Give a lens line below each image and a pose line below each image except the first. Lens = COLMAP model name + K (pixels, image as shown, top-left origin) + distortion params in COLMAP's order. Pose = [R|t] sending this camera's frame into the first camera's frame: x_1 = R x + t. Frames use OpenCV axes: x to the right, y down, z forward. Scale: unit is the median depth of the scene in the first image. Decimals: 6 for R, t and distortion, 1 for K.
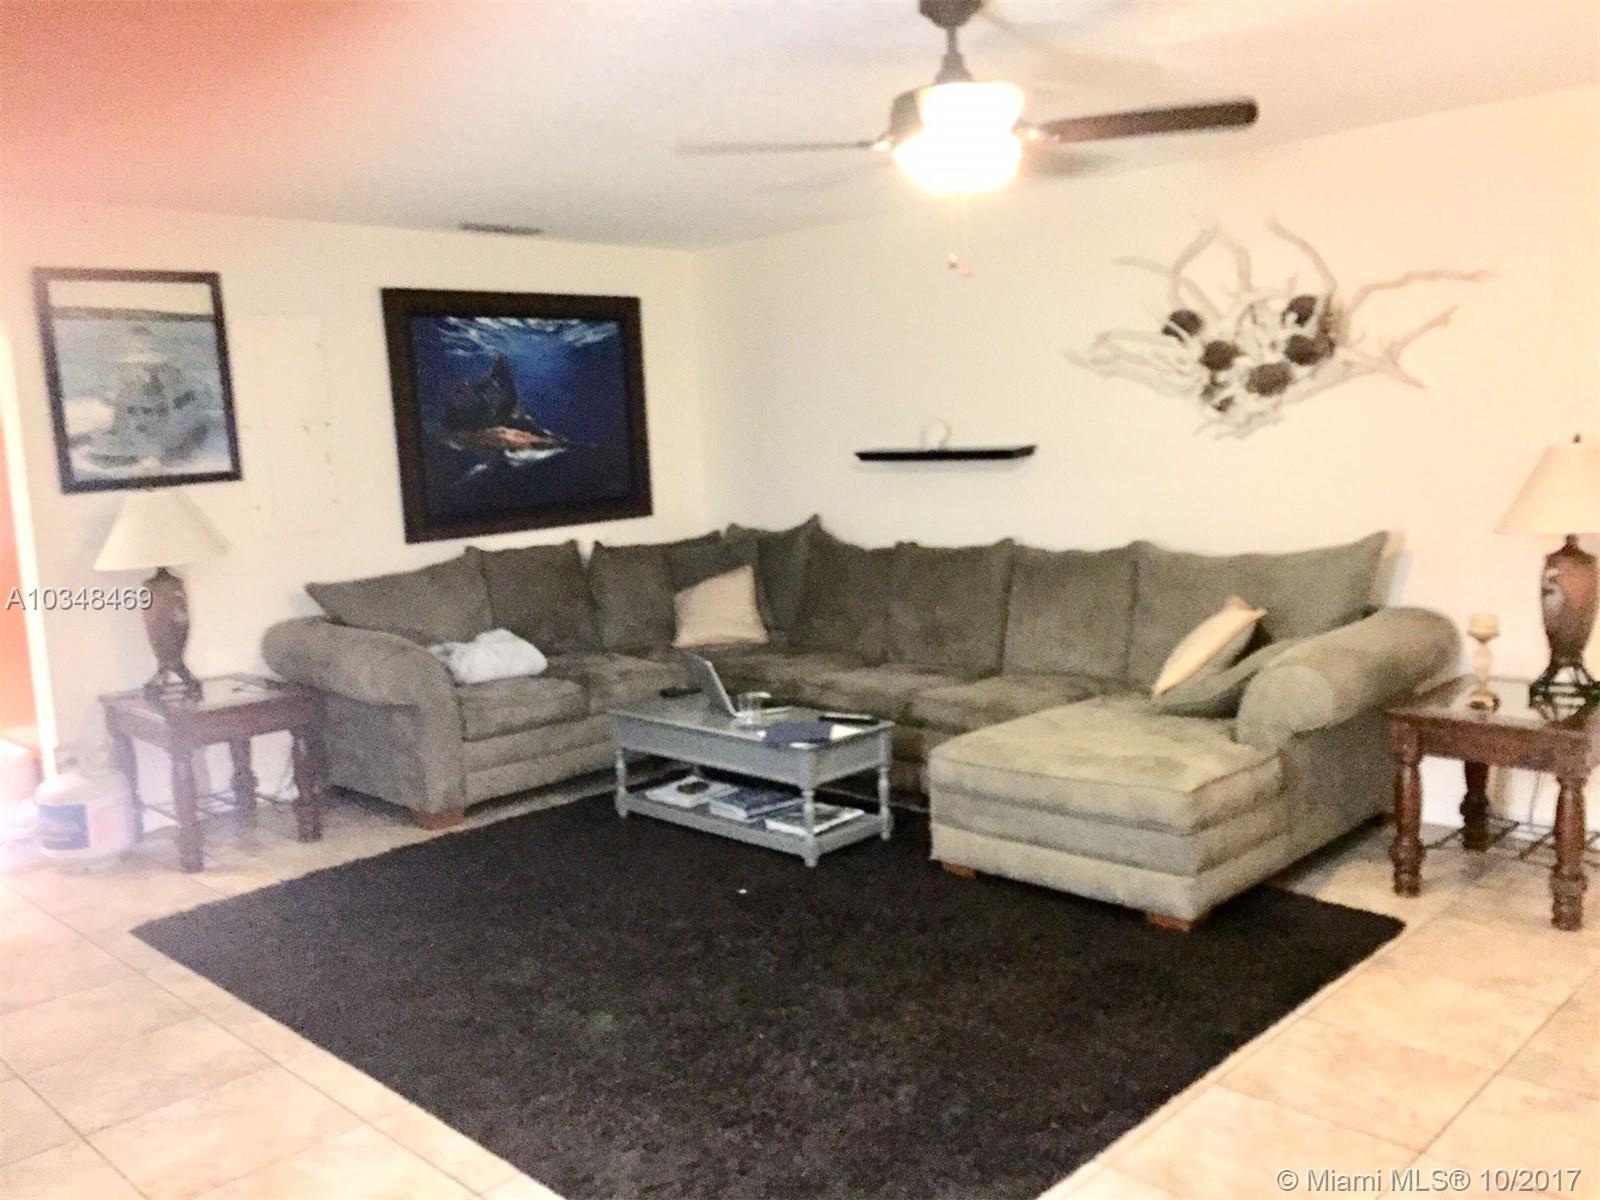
lens RADIAL K [[1359.0, 0, 800.0], [0, 1359.0, 600.0], [0, 0, 1]] dist [0.080098, -0.096828]
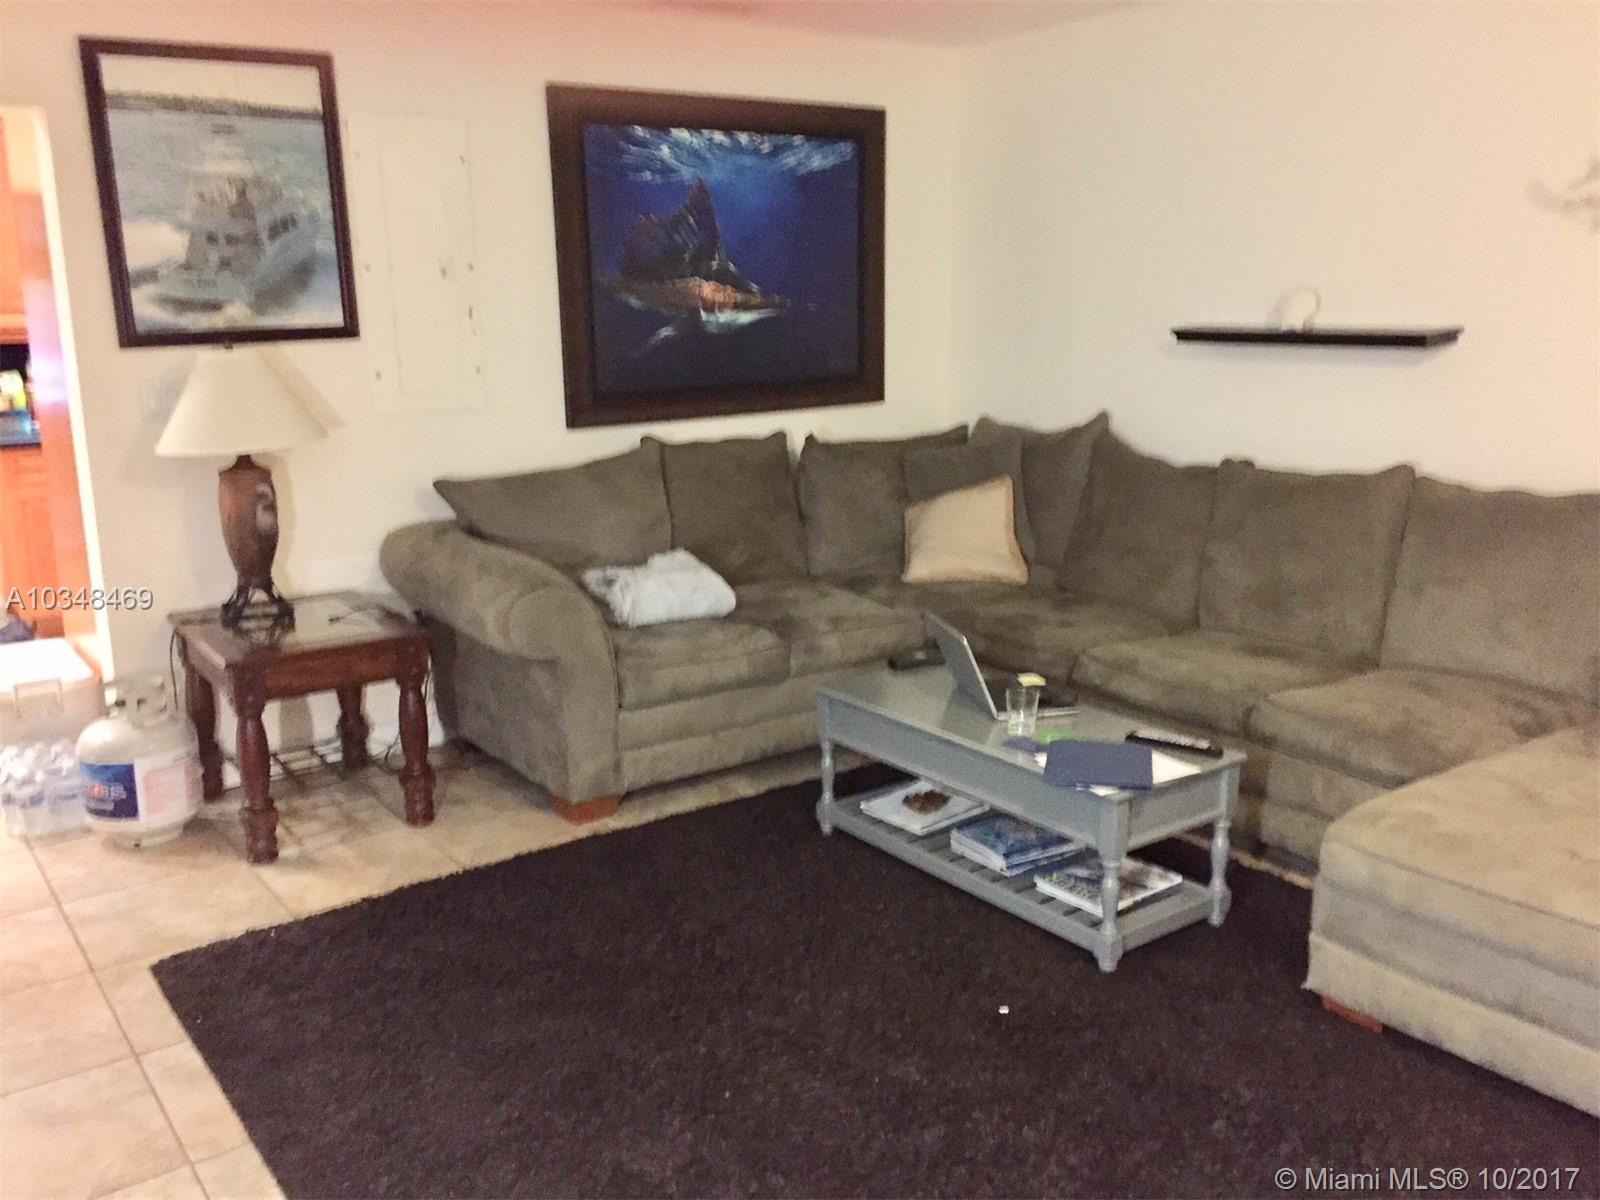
lens RADIAL K [[1381.8, 0, 795.4], [0, 1381.8, 603.8], [0, 0, 1]] dist [0.082170, -0.121301]
pose [[0.986578, 0.068257, -0.148344, -0.044658], [-0.053469, 0.993399, 0.101485, -0.034334], [0.154292, -0.092191, 0.983715, 0.279892]]
